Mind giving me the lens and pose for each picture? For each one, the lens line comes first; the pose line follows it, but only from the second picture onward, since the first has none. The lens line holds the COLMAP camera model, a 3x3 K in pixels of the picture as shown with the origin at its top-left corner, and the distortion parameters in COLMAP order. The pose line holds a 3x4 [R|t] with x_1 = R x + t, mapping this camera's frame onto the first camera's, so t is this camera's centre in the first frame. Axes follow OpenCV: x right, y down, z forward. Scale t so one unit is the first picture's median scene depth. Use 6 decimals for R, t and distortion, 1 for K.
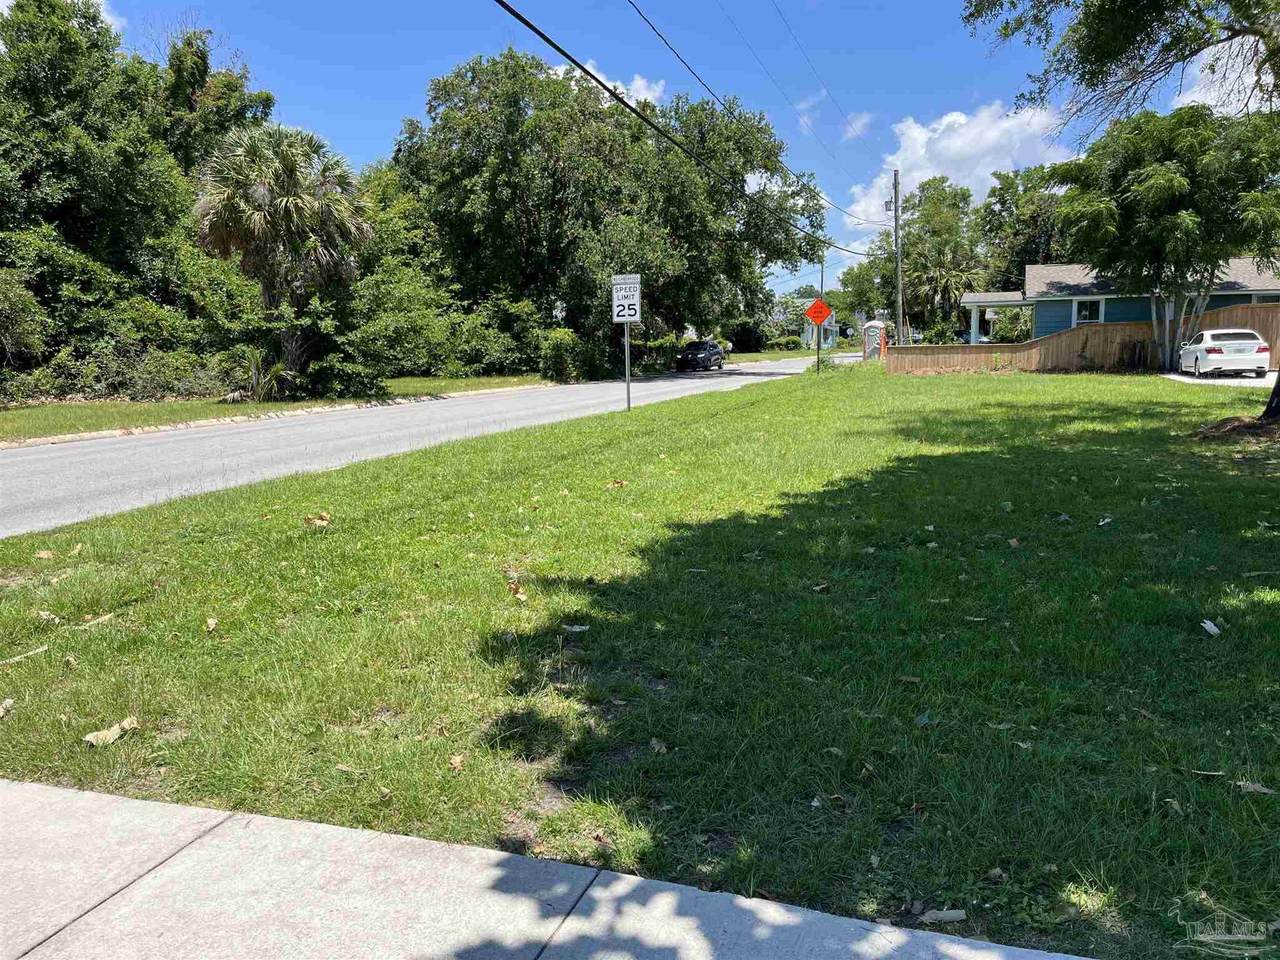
lens RADIAL K [[962.5, 0, 645.1], [0, 962.5, 483.0], [0, 0, 1]] dist [0.039431, -0.040041]
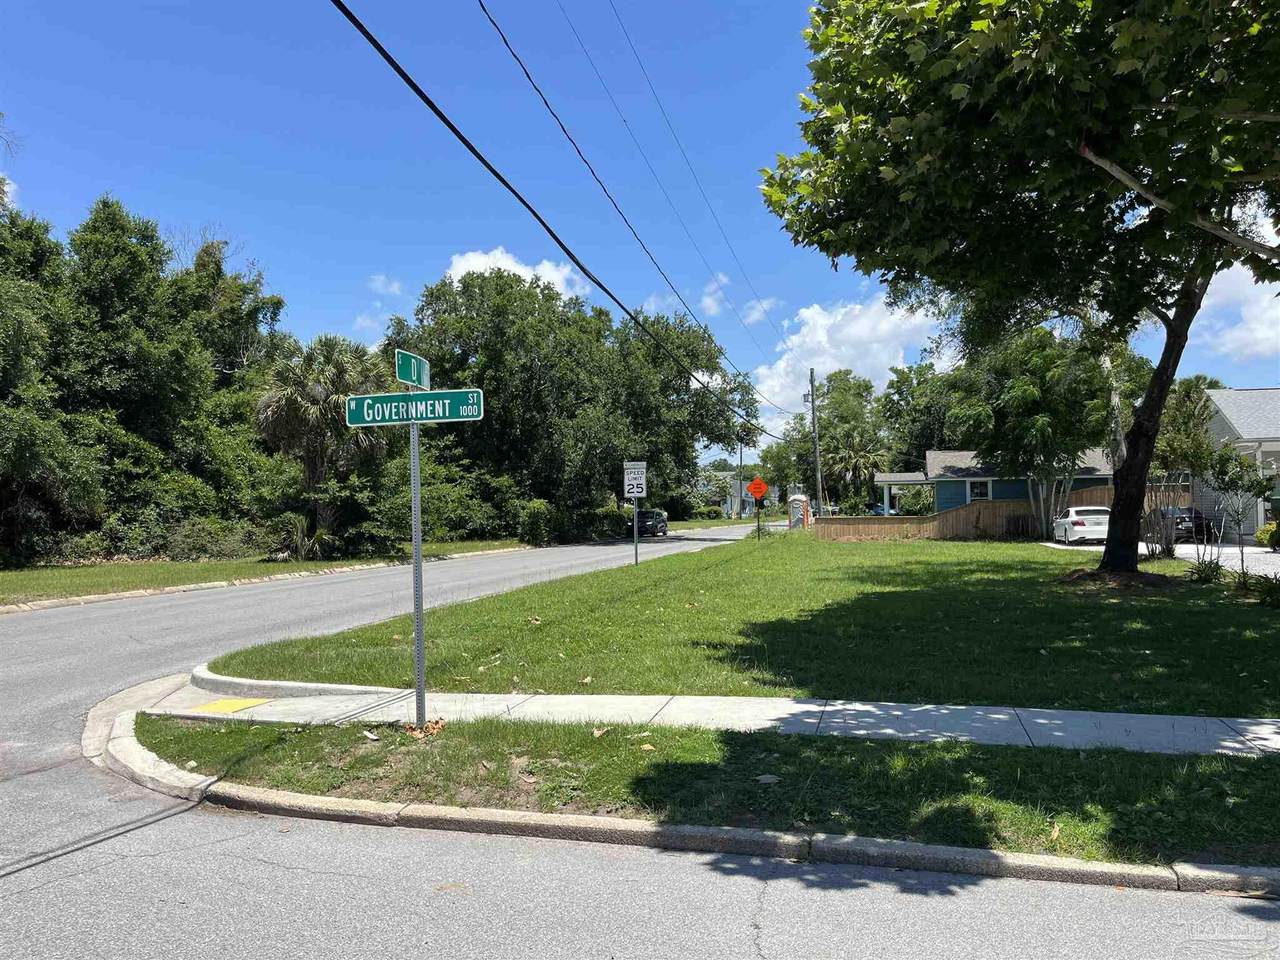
lens RADIAL K [[962.5, 0, 632.8], [0, 962.5, 481.7], [0, 0, 1]] dist [0.039431, -0.040041]
pose [[0.996824, 0.010206, 0.078981, -0.073118], [0.003686, 0.984777, -0.173781, 0.021704], [-0.079552, 0.173520, 0.981612, -0.161592]]
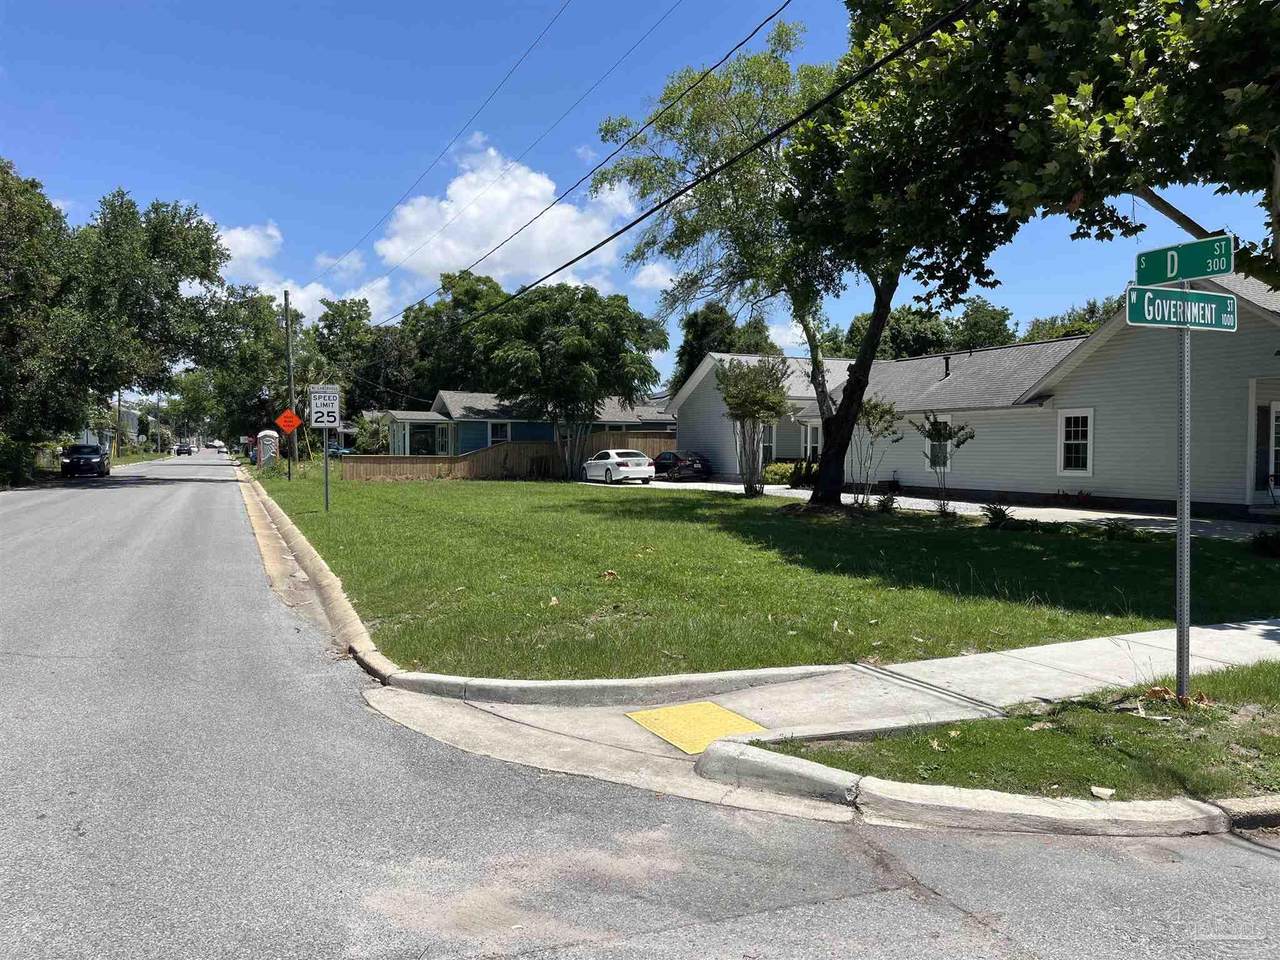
lens RADIAL K [[962.5, 0, 635.9], [0, 962.5, 481.3], [0, 0, 1]] dist [0.039431, -0.040041]
pose [[0.720815, 0.003694, 0.693118, -0.301132], [0.076723, 0.993416, -0.085083, 0.005928], [-0.688868, 0.114507, 0.715786, -0.001109]]
